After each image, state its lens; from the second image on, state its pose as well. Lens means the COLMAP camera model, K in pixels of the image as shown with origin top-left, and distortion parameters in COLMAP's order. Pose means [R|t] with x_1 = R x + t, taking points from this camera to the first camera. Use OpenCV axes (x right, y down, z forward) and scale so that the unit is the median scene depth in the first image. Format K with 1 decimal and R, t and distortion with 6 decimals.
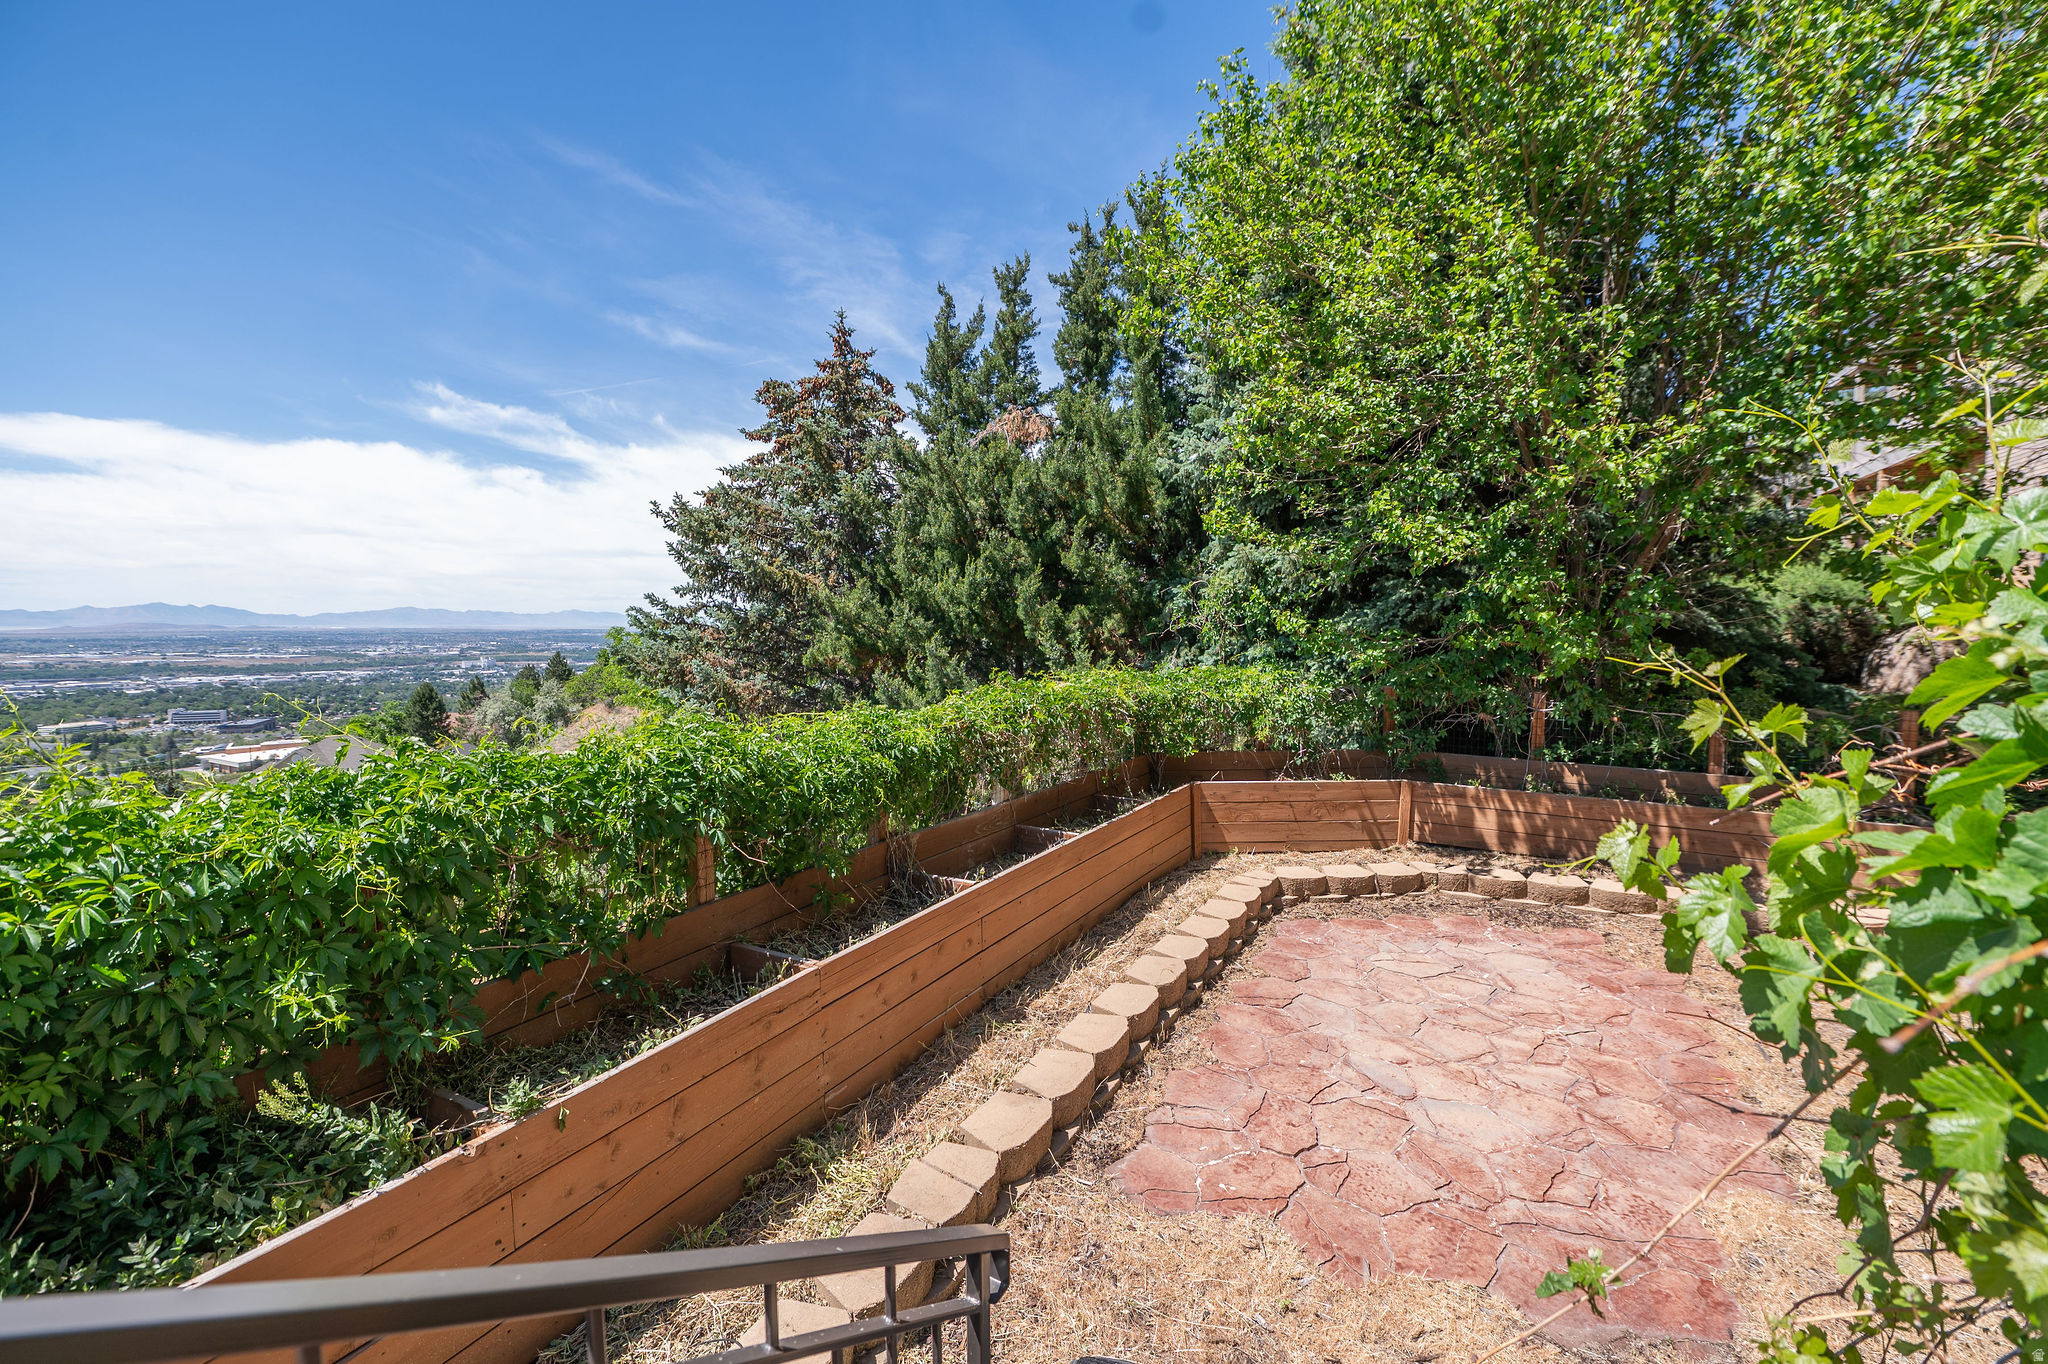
lens RADIAL K [[819.4, 0, 1028.8], [0, 819.4, 682.4], [0, 0, 1]] dist [-0.009477, -0.000994]
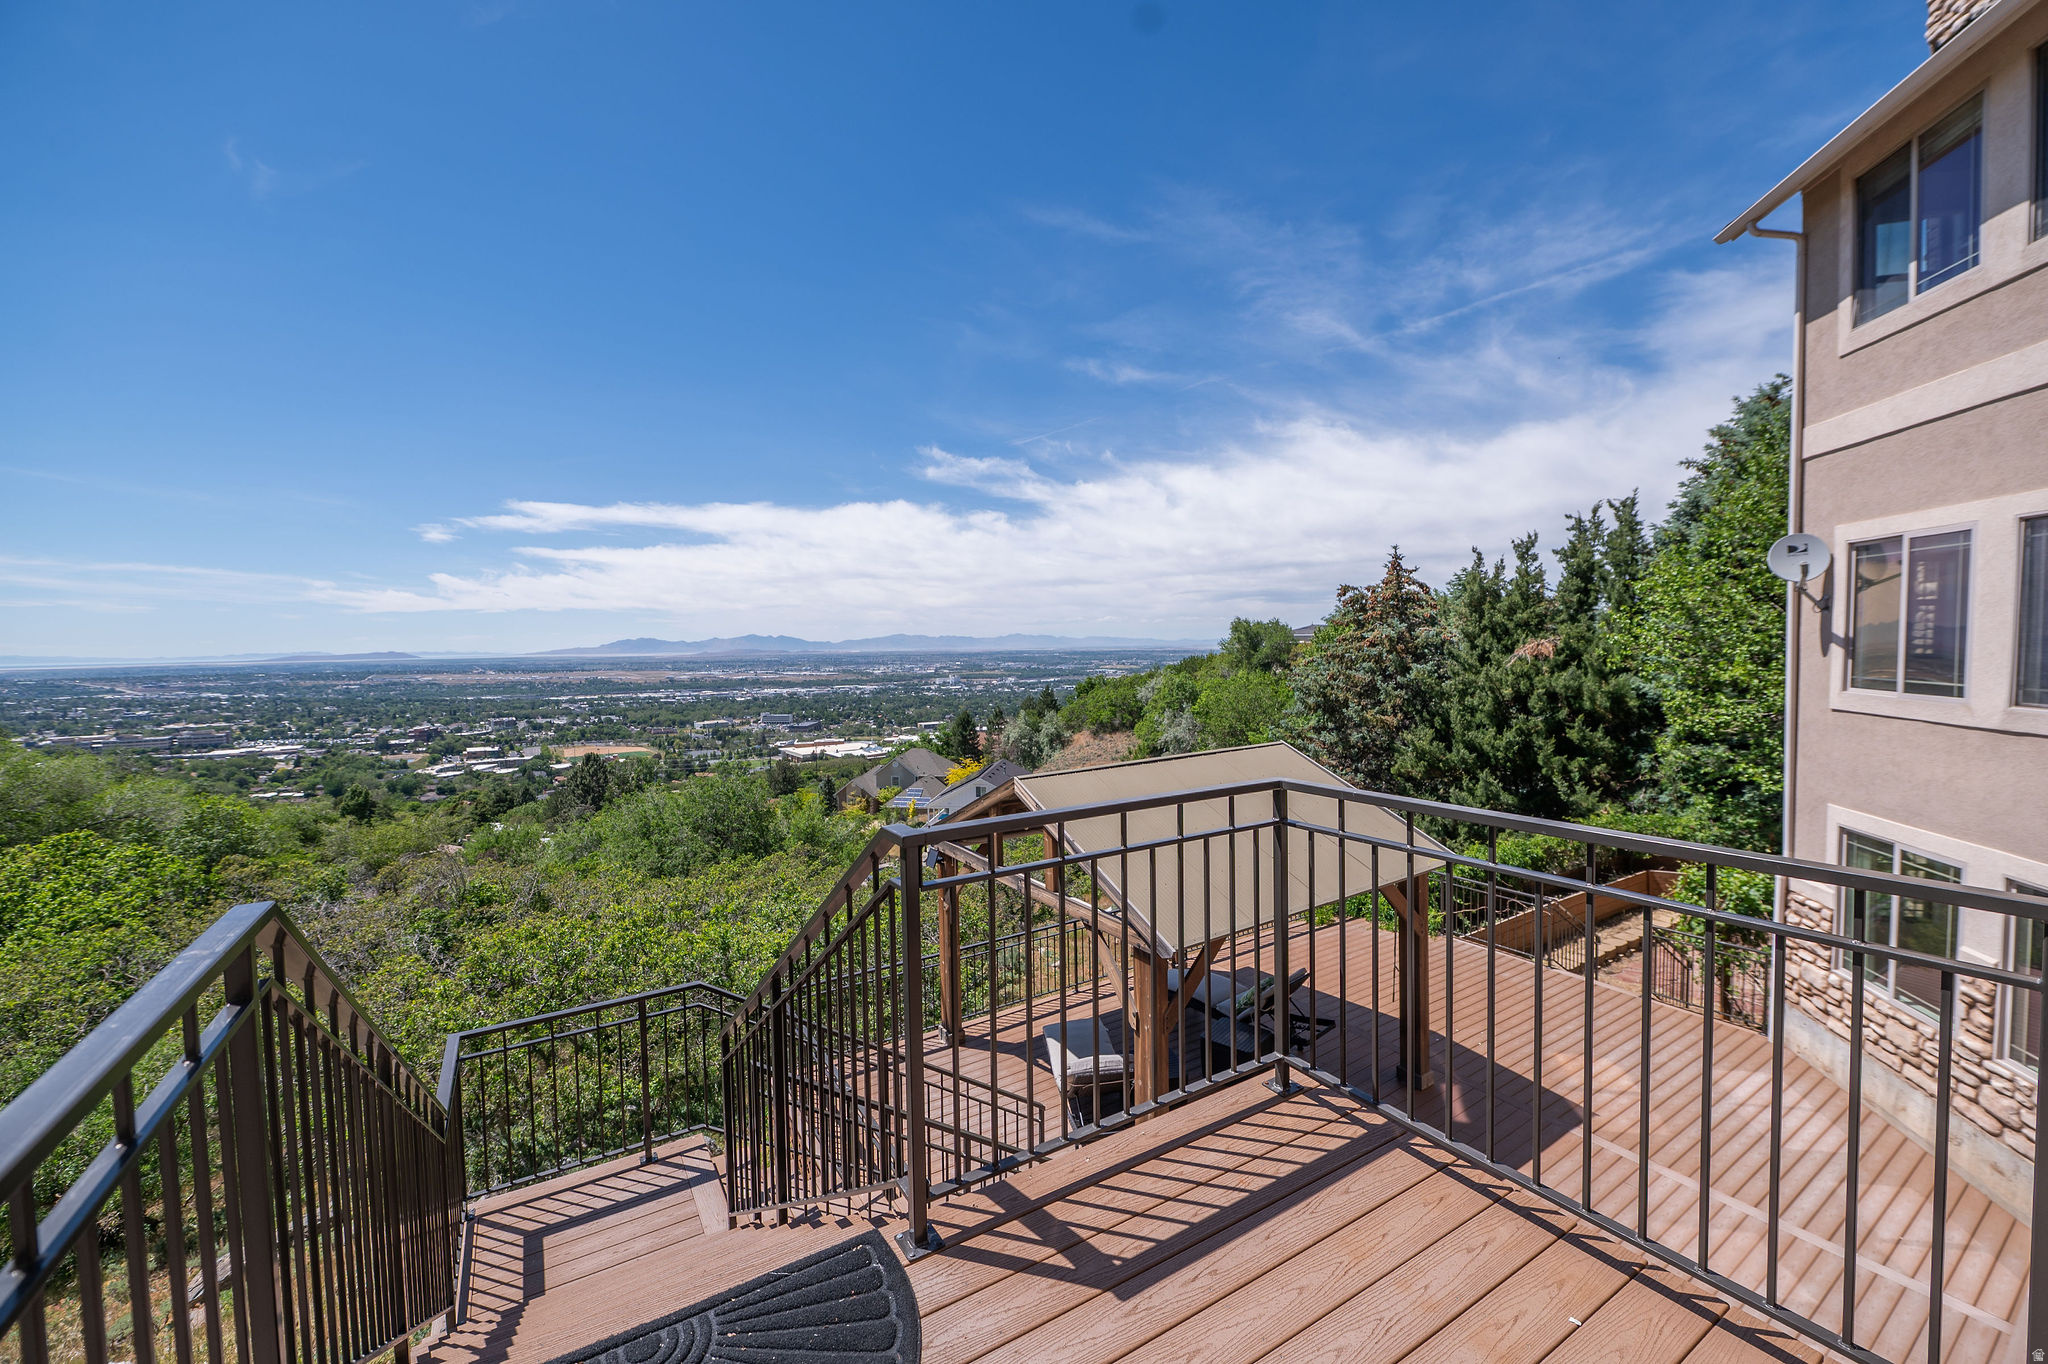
lens RADIAL K [[819.4, 0, 1029.4], [0, 819.4, 669.1], [0, 0, 1]] dist [-0.009477, -0.000994]
pose [[0.883316, 0.001205, -0.468777, -0.020204], [-0.018960, 0.999270, -0.033157, -0.025776], [0.468395, 0.038176, 0.882694, -0.142630]]
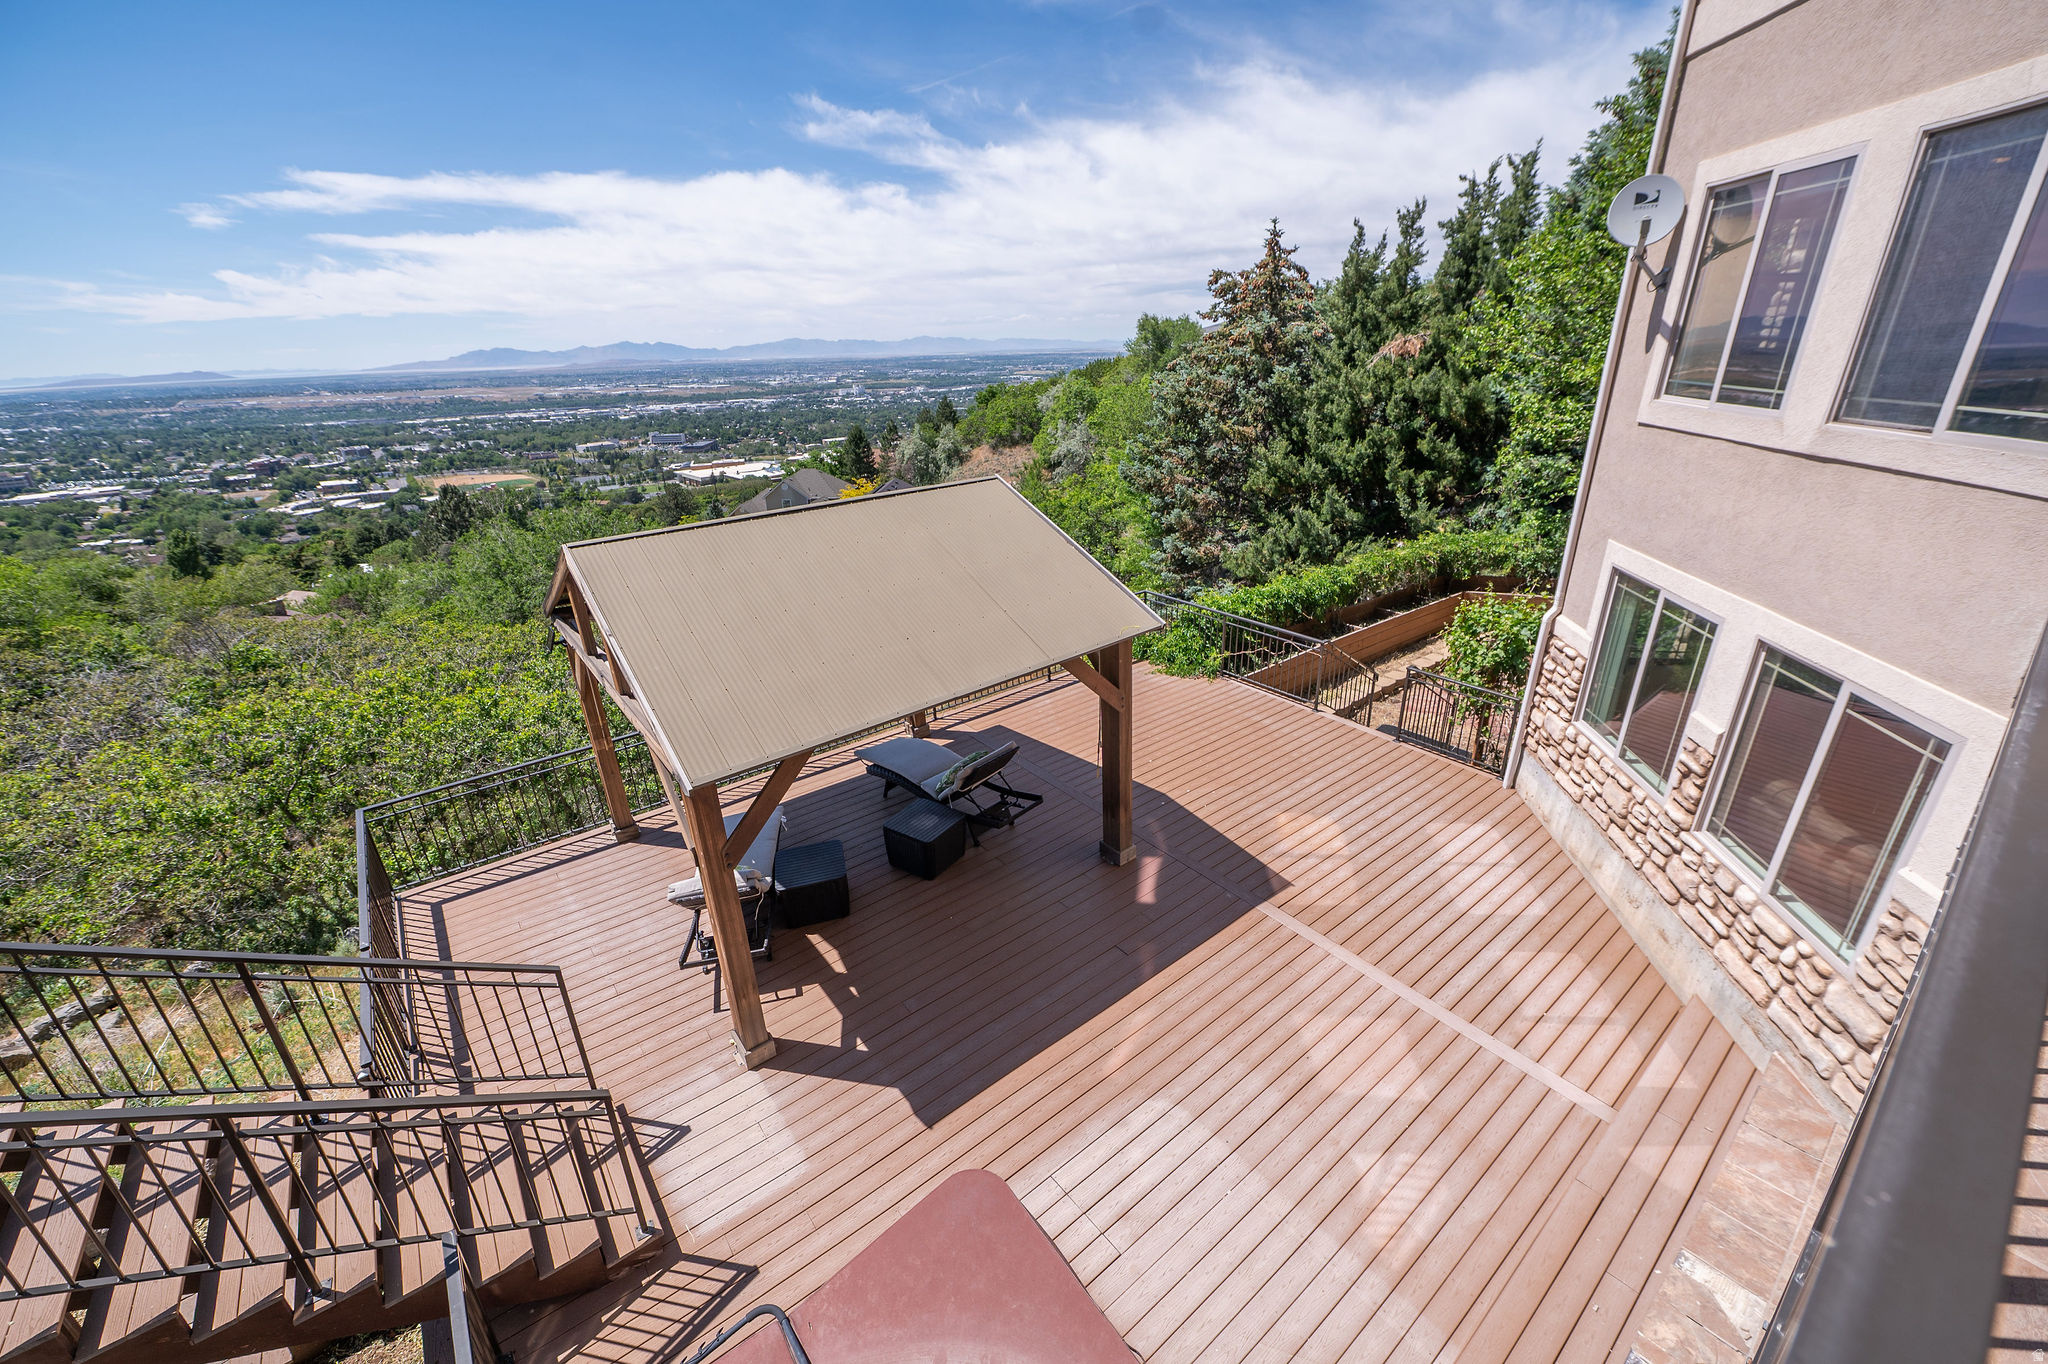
lens RADIAL K [[819.4, 0, 1029.4], [0, 819.4, 676.1], [0, 0, 1]] dist [-0.009477, -0.000994]
pose [[0.925921, 0.117559, -0.358956, -0.004934], [0.000545, 0.949916, 0.312504, -0.027322], [0.377716, -0.289550, 0.879484, -0.111496]]
